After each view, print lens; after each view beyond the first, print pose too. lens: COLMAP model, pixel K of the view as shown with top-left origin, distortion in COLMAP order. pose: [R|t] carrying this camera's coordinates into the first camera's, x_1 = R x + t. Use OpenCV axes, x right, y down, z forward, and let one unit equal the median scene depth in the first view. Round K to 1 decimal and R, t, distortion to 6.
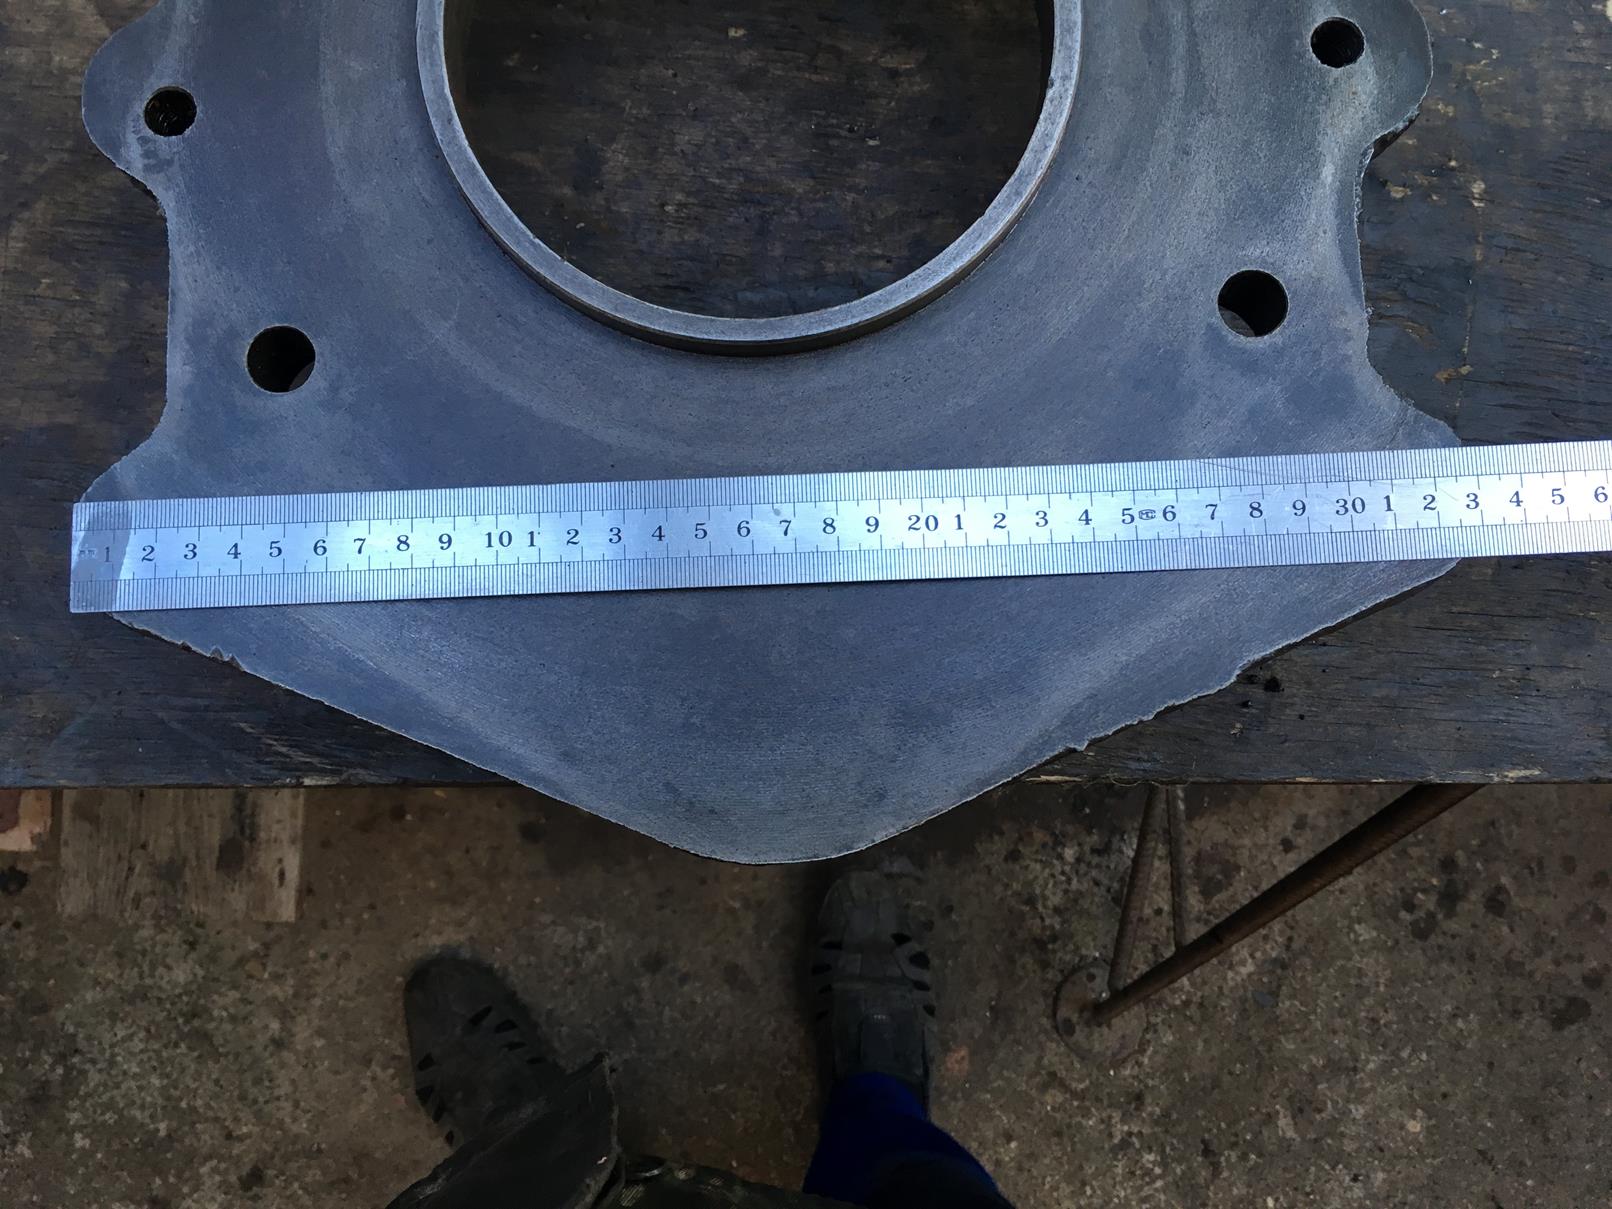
lens RADIAL K [[1396.3, 0, 805.0], [0, 1396.3, 605.3], [0, 0, 1]] dist [0.077828, -0.125332]
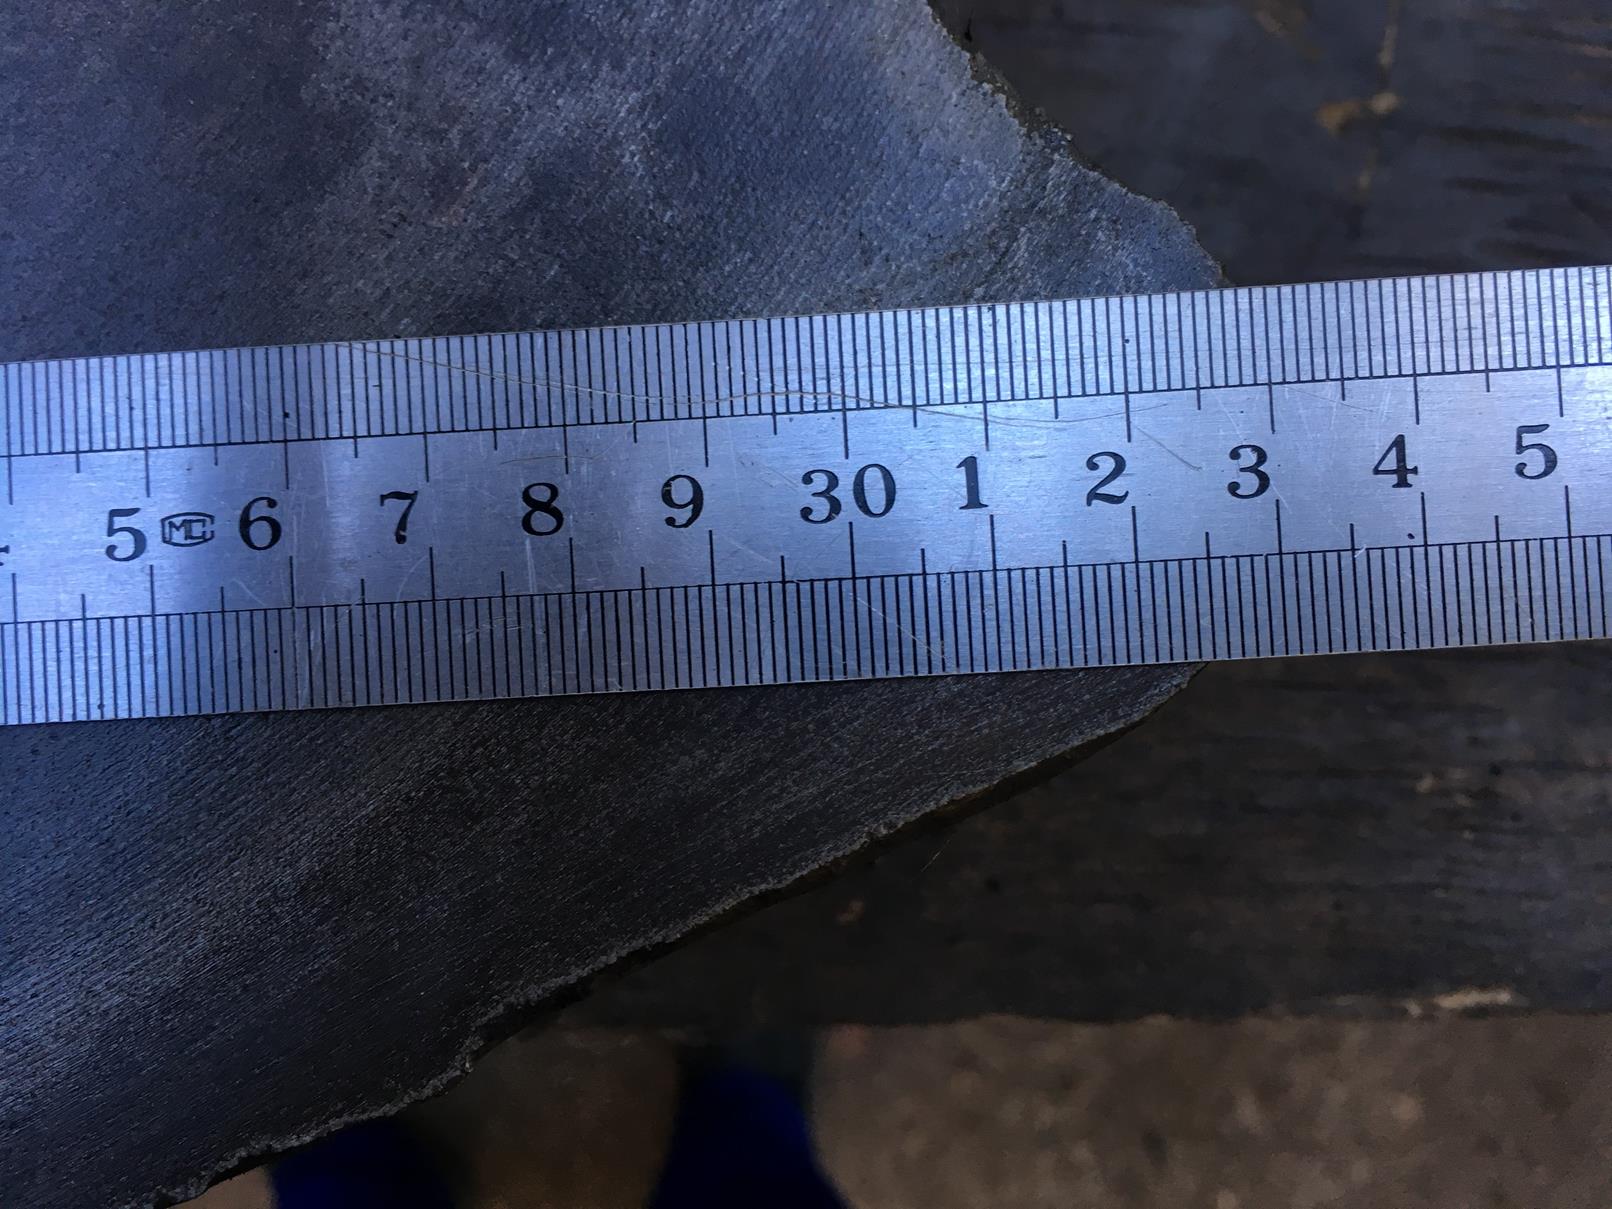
lens RADIAL K [[1447.1, 0, 806.0], [0, 1447.1, 604.5], [0, 0, 1]] dist [0.073093, -0.169819]
pose [[0.999749, -0.013239, -0.018061, 0.300117], [0.015110, 0.994065, 0.107733, -0.062928], [0.016527, -0.107979, 0.994016, 0.537658]]
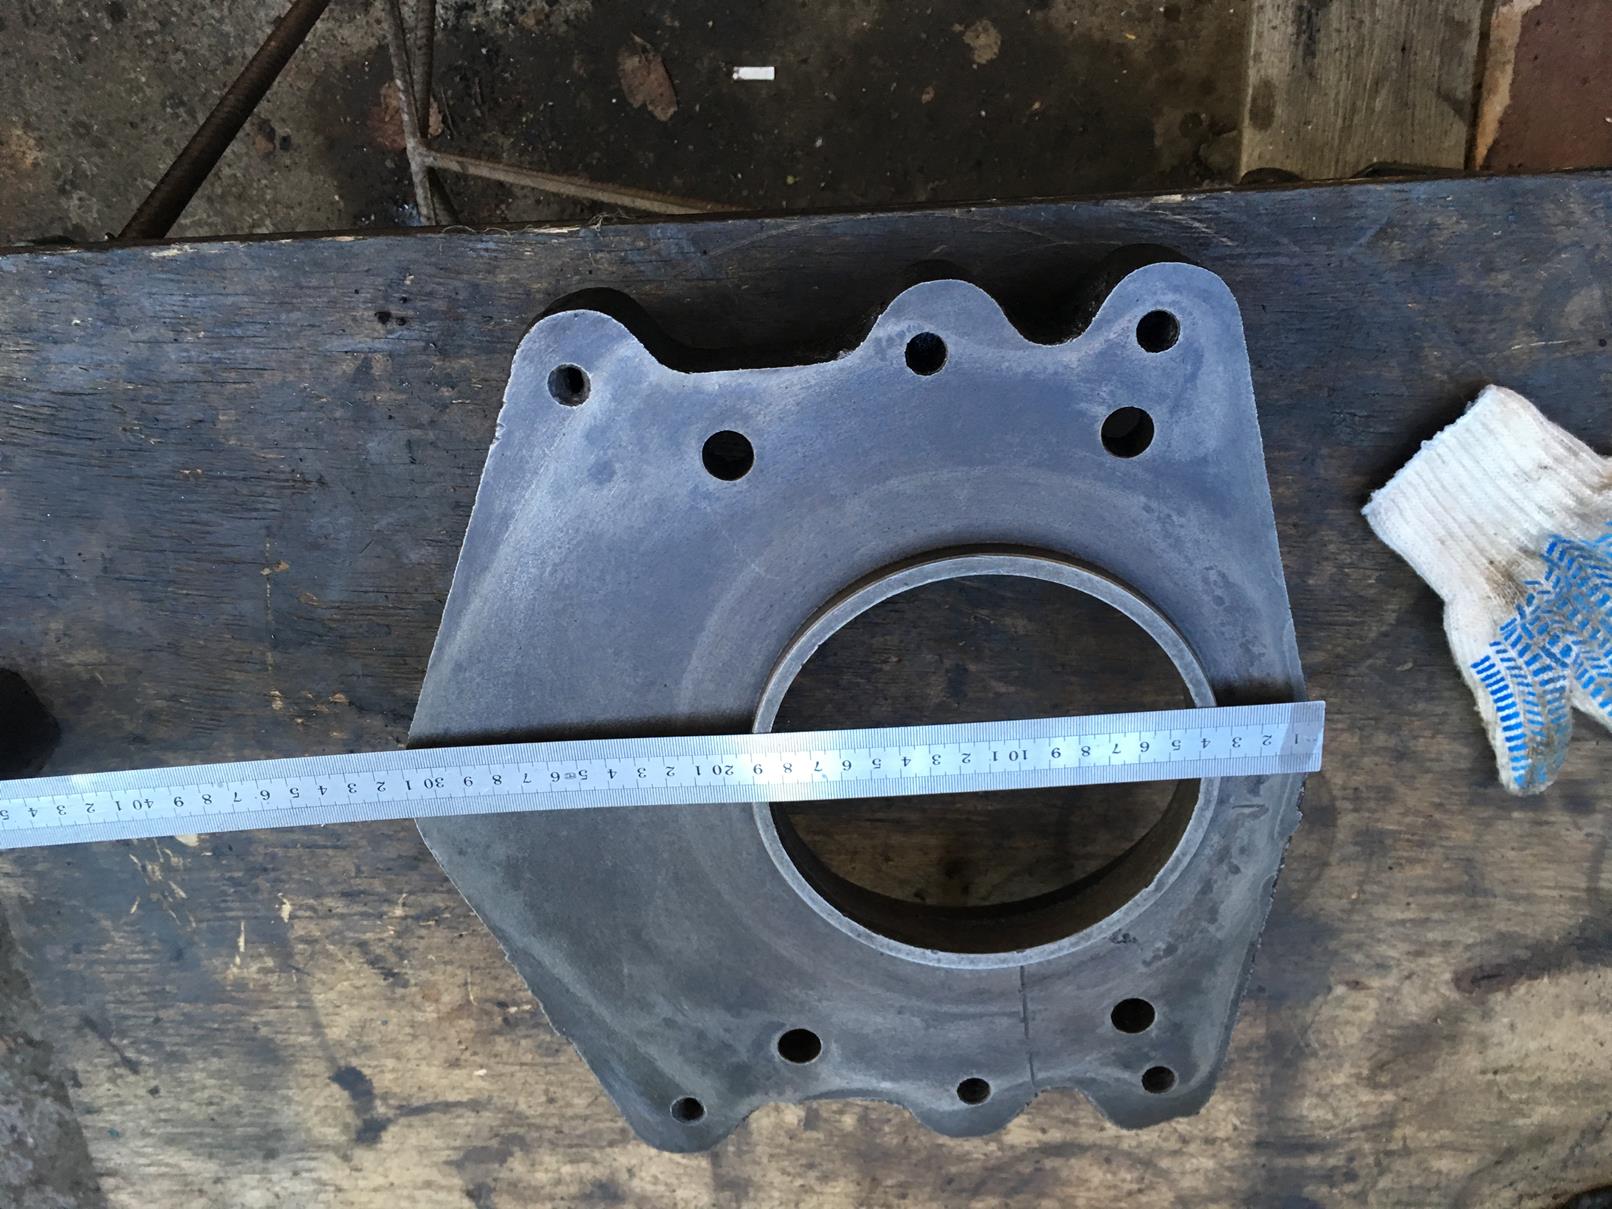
lens RADIAL K [[1396.3, 0, 805.0], [0, 1396.3, 605.3], [0, 0, 1]] dist [0.077828, -0.125332]
pose [[-0.998546, 0.053902, -0.000466, -0.015696], [-0.051413, -0.954968, -0.292219, 0.155255], [-0.016196, -0.291770, 0.956351, -0.238143]]
